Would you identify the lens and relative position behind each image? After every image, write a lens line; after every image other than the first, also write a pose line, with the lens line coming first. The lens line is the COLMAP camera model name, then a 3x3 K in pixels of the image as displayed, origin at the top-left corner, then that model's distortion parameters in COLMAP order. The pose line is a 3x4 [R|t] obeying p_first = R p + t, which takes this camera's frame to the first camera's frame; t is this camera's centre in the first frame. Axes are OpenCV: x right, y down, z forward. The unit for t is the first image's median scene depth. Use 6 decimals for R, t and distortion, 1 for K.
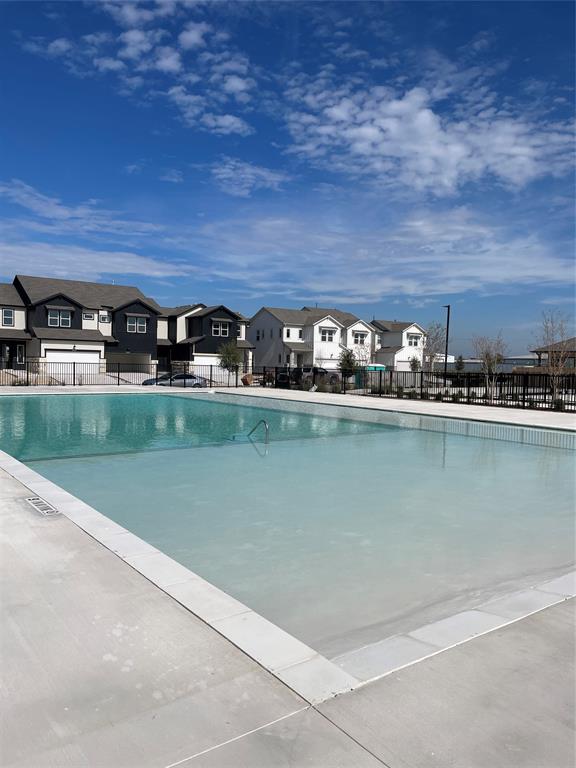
lens RADIAL K [[582.1, 0, 288.4], [0, 582.1, 382.3], [0, 0, 1]] dist [0.065895, -0.078552]
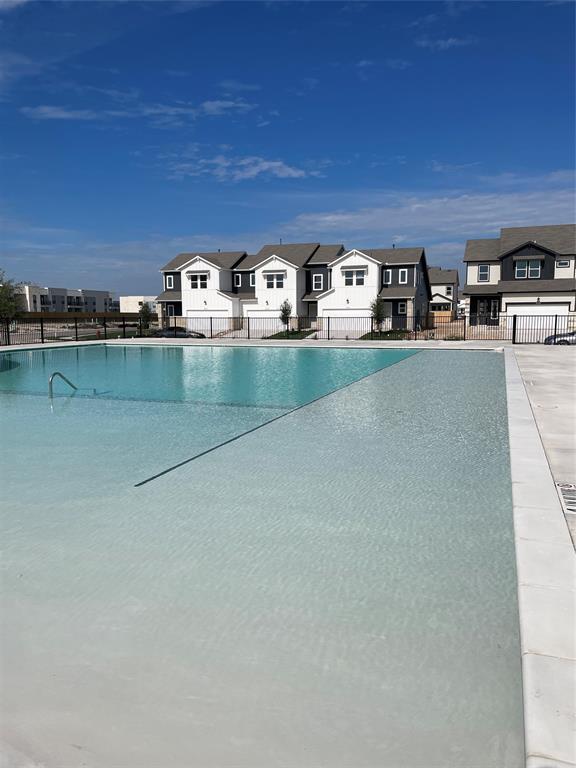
lens RADIAL K [[582.1, 0, 288.4], [0, 582.1, 385.0], [0, 0, 1]] dist [0.065895, -0.078552]
pose [[0.405876, 0.092879, -0.909197, 0.330924], [-0.021609, 0.995520, 0.092051, -0.003452], [0.913673, -0.017714, 0.406064, 0.273706]]
